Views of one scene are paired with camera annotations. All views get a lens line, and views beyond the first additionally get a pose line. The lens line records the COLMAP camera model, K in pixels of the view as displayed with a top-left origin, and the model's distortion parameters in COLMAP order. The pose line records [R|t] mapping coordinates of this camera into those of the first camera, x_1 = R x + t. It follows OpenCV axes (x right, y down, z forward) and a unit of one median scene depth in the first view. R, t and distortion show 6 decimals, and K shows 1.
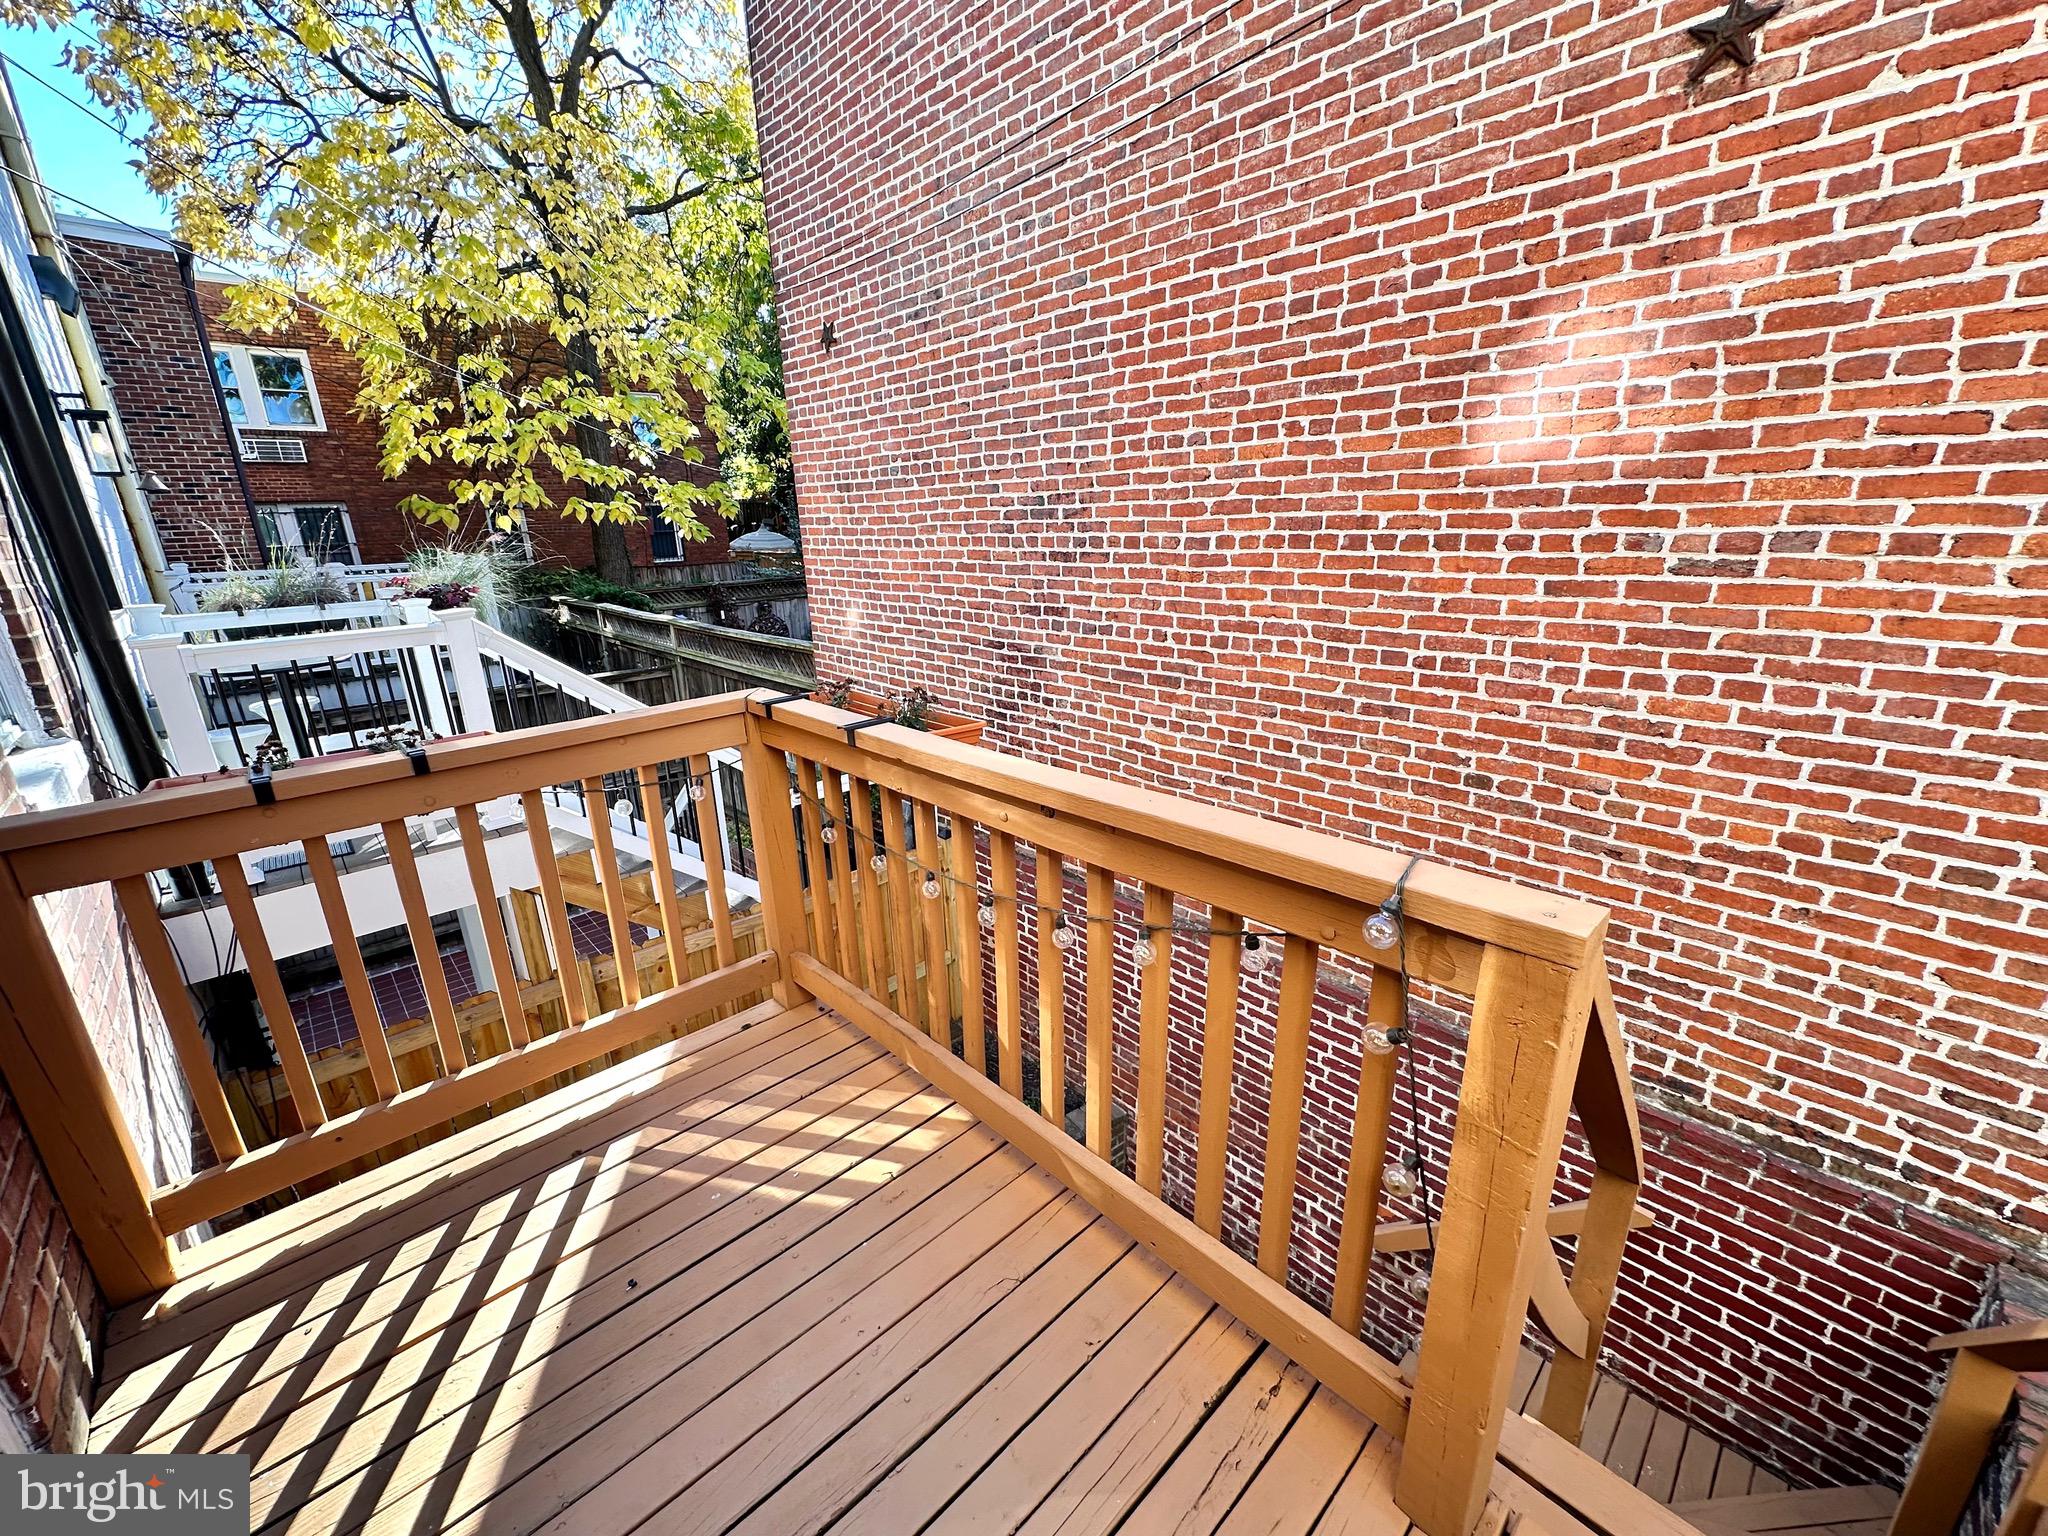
lens RADIAL K [[821.4, 0, 1024.0], [0, 821.4, 768.0], [0, 0, 1]] dist [0.000086, -0.000001]
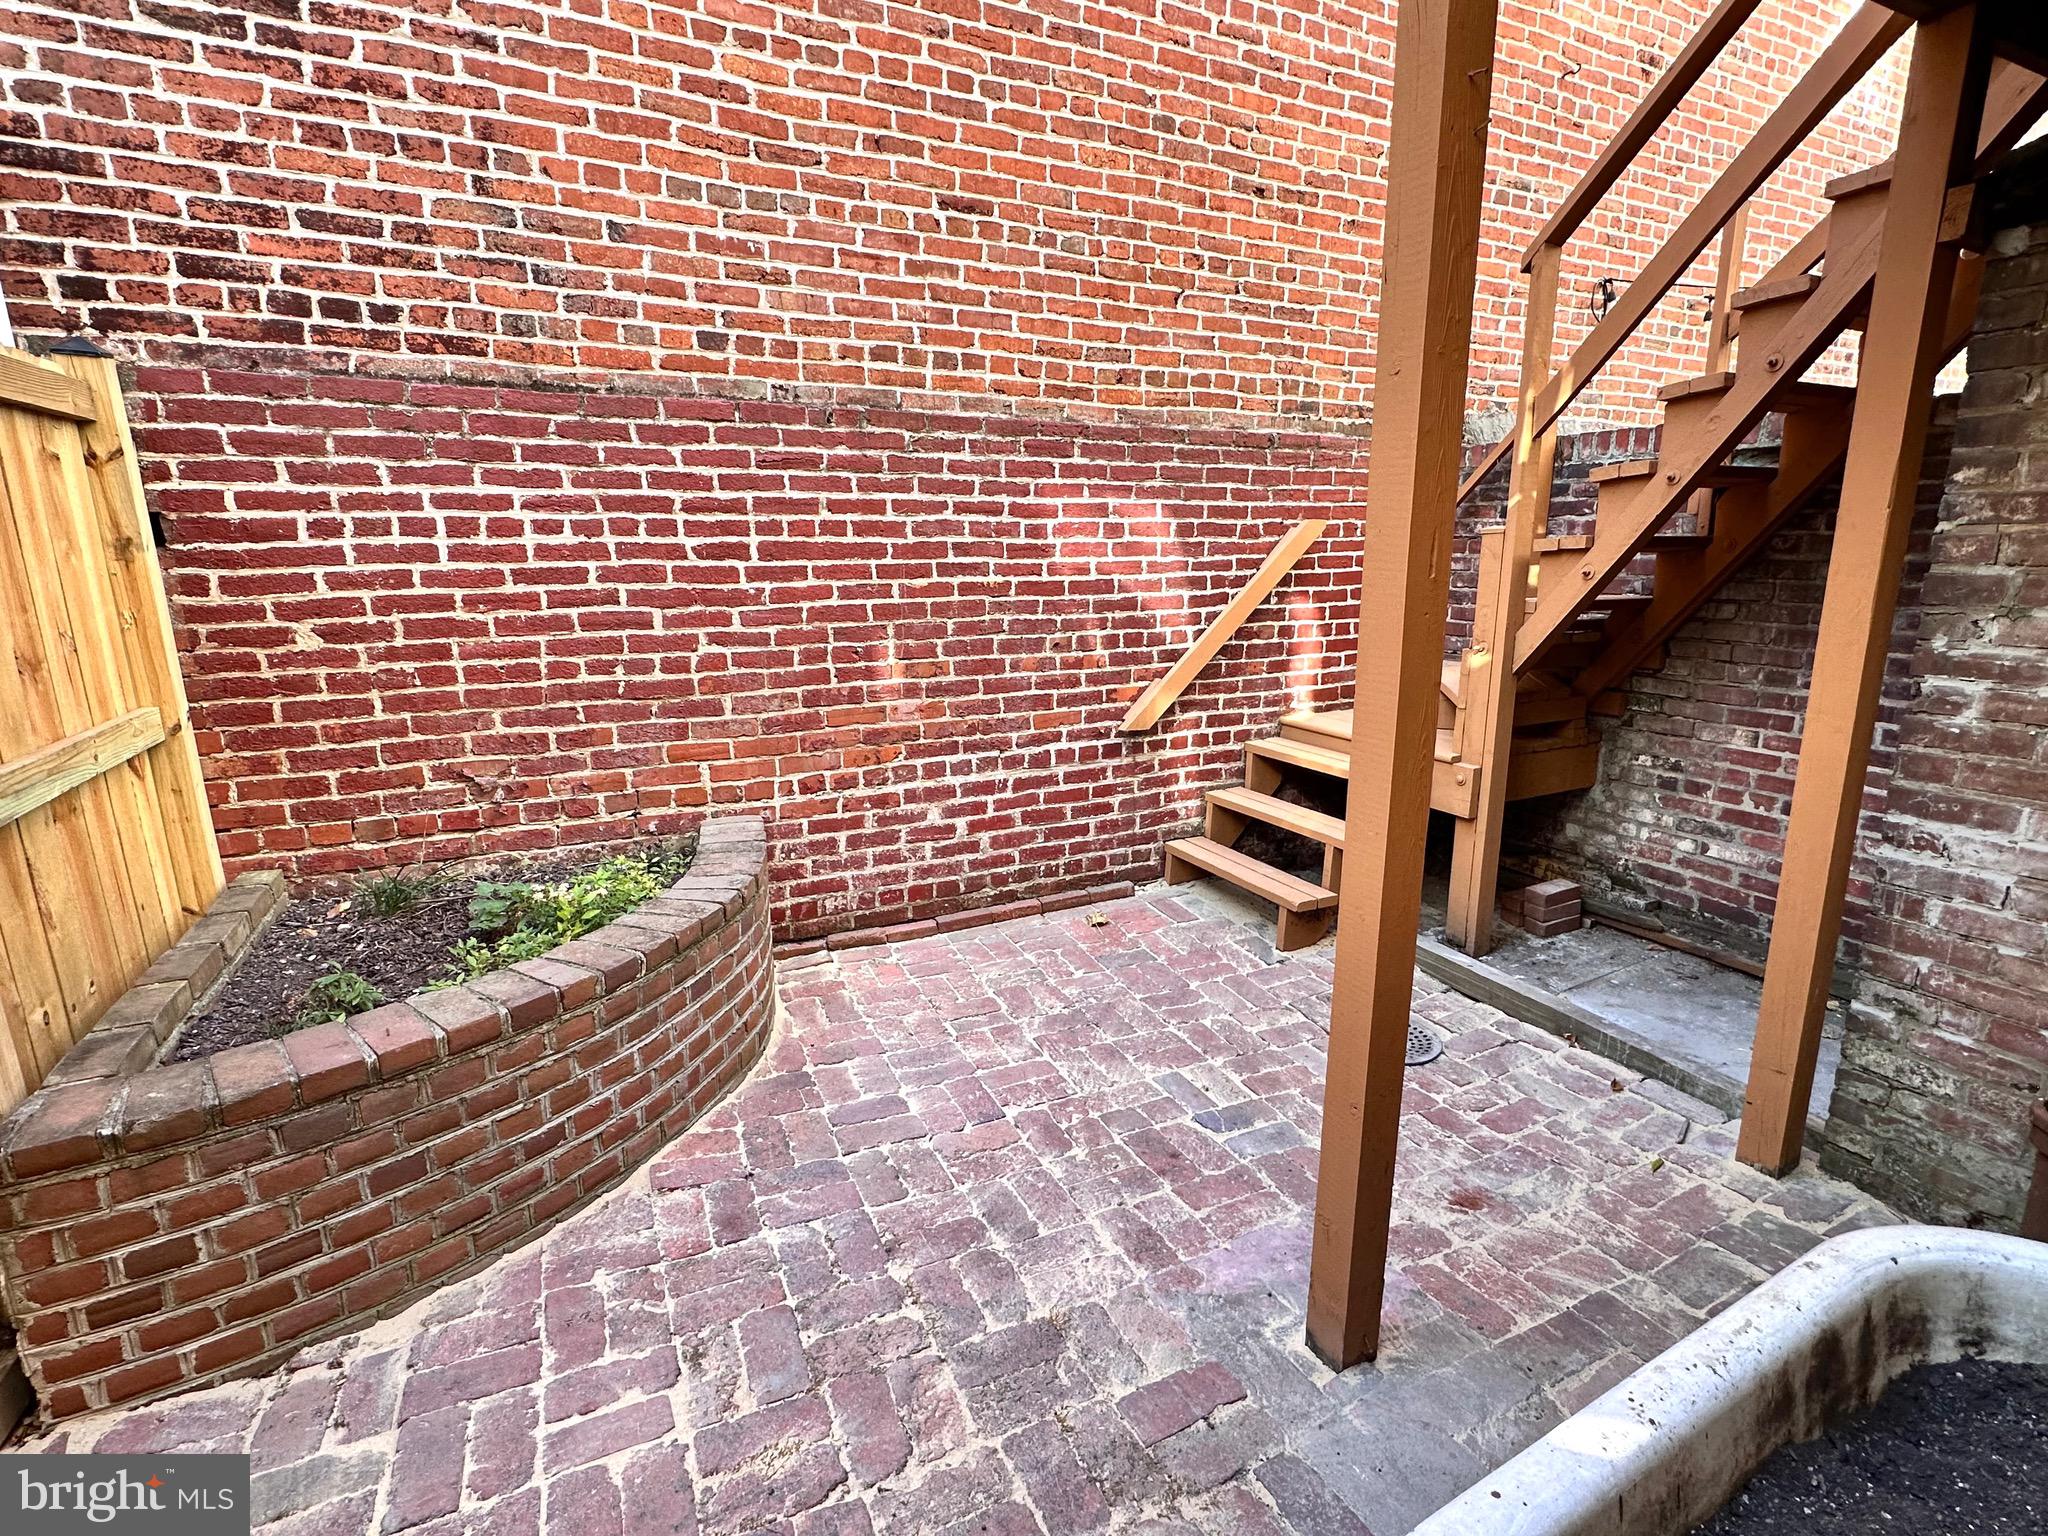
lens RADIAL K [[973.7, 0, 1024.0], [0, 973.7, 768.0], [0, 0, 1]] dist [0.002186, -0.001129]
pose [[0.301942, -0.184045, 0.935392, -0.556876], [0.277350, 0.955705, 0.098514, 0.452634], [-0.912090, 0.229686, 0.339613, 0.716940]]
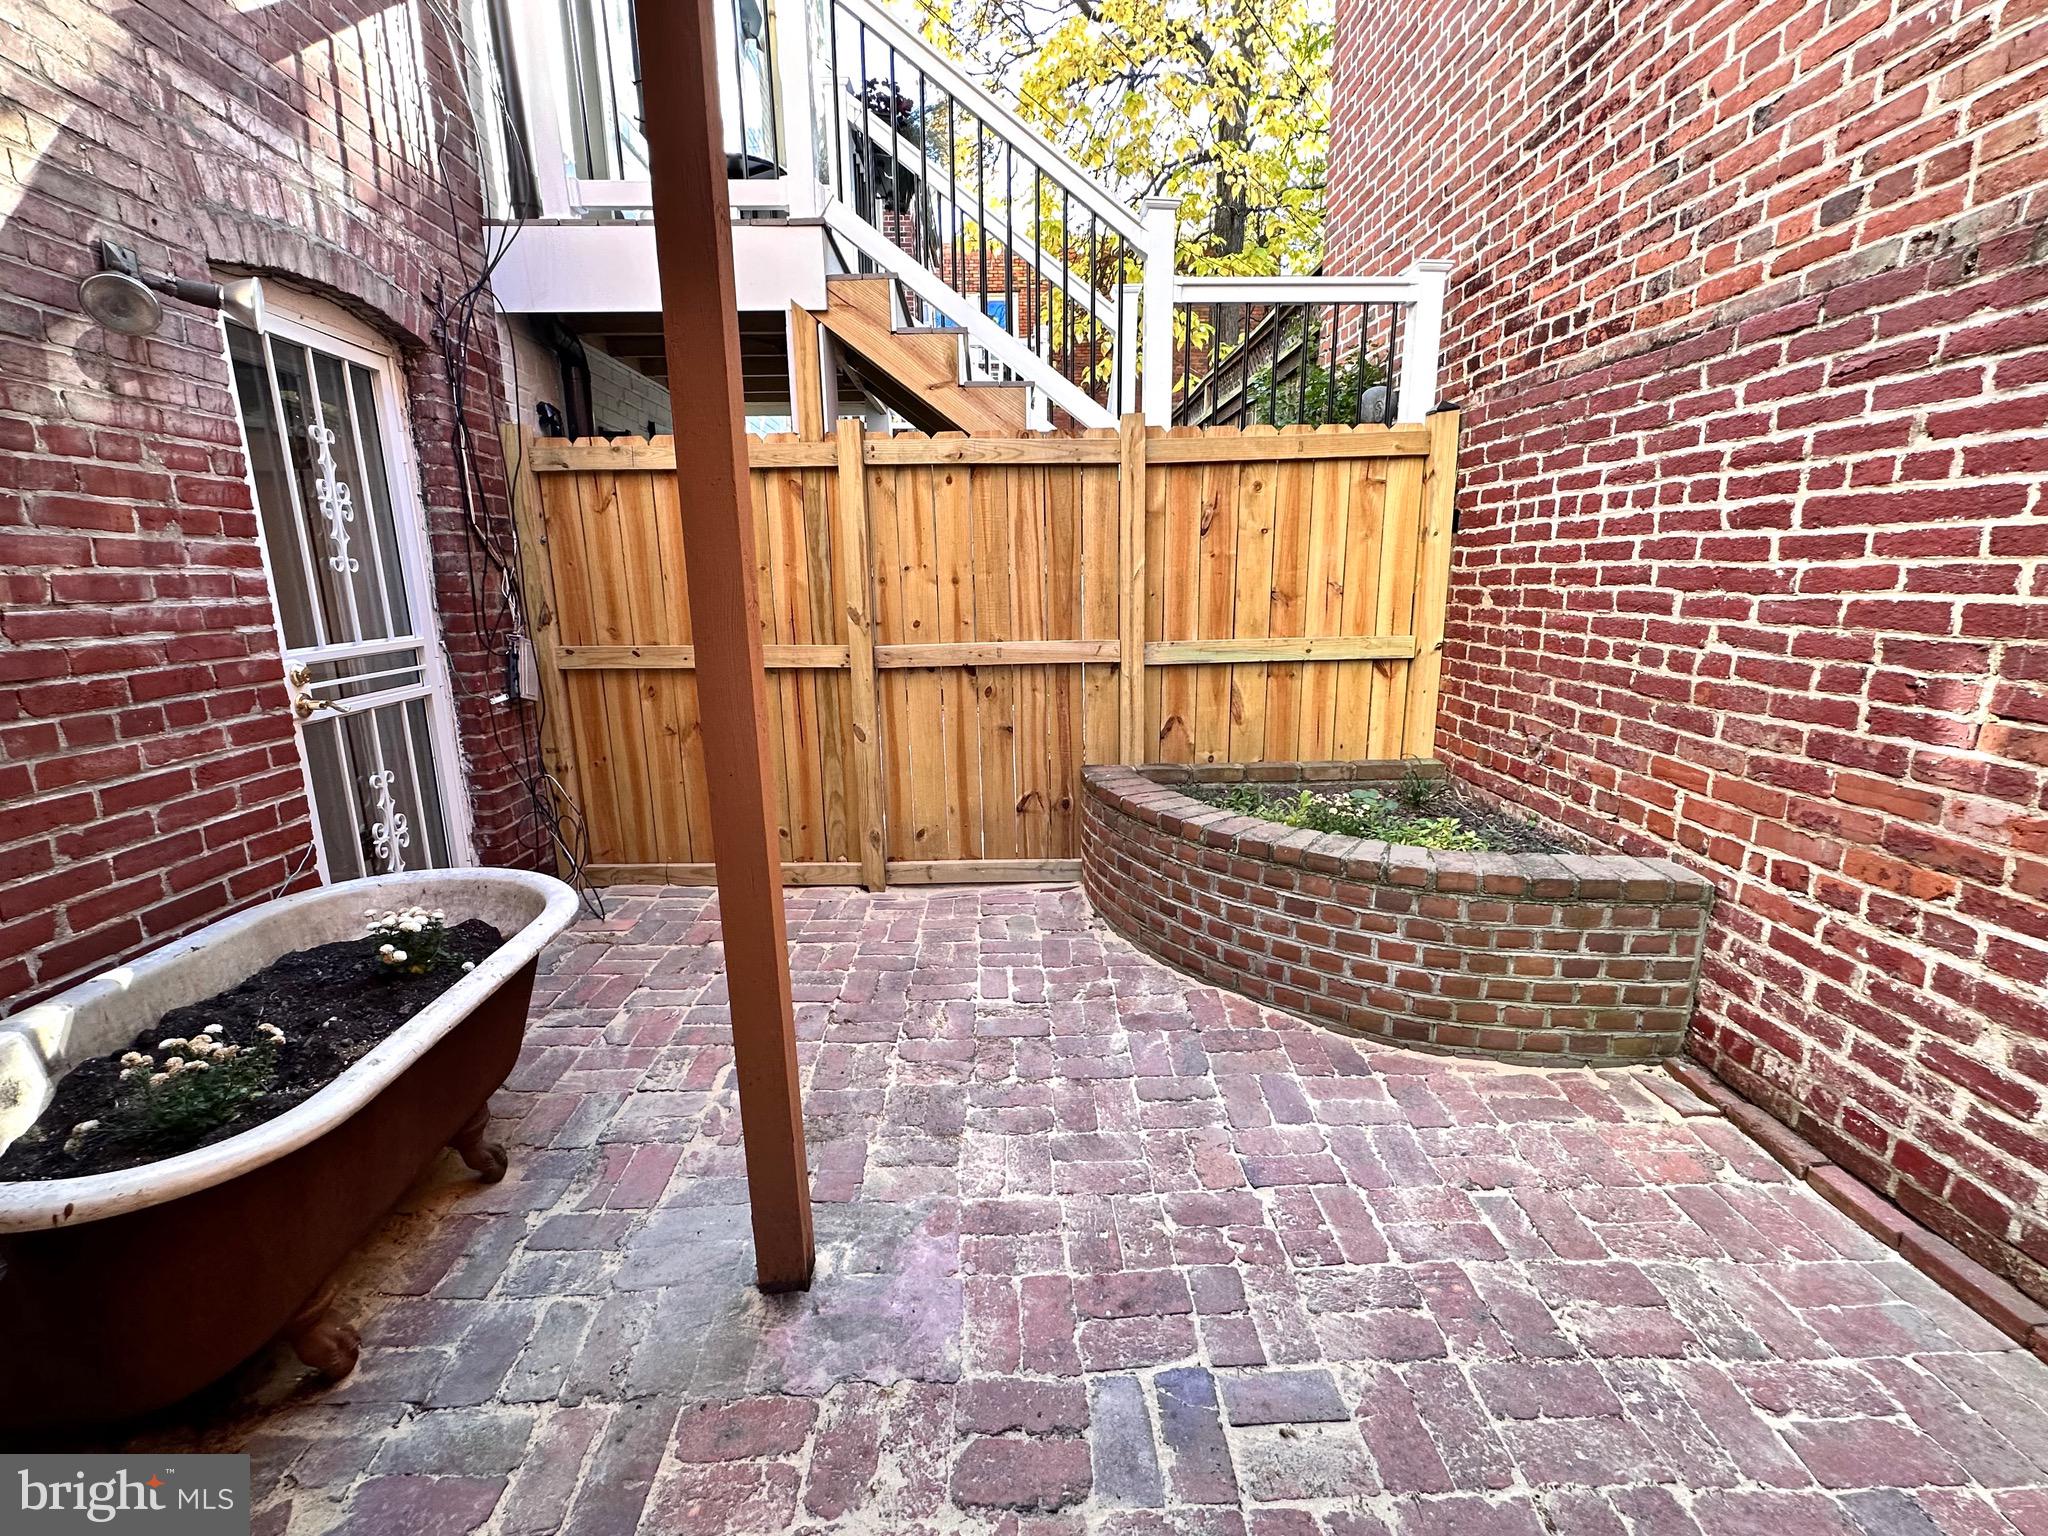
lens RADIAL K [[883.9, 0, 1024.0], [0, 883.9, 768.0], [0, 0, 1]] dist [-0.002688, 0.000261]
pose [[0.748397, 0.163770, -0.642714, 0.172785], [-0.203229, 0.979047, 0.012825, 0.521424], [0.631347, 0.121020, 0.765999, 0.512931]]
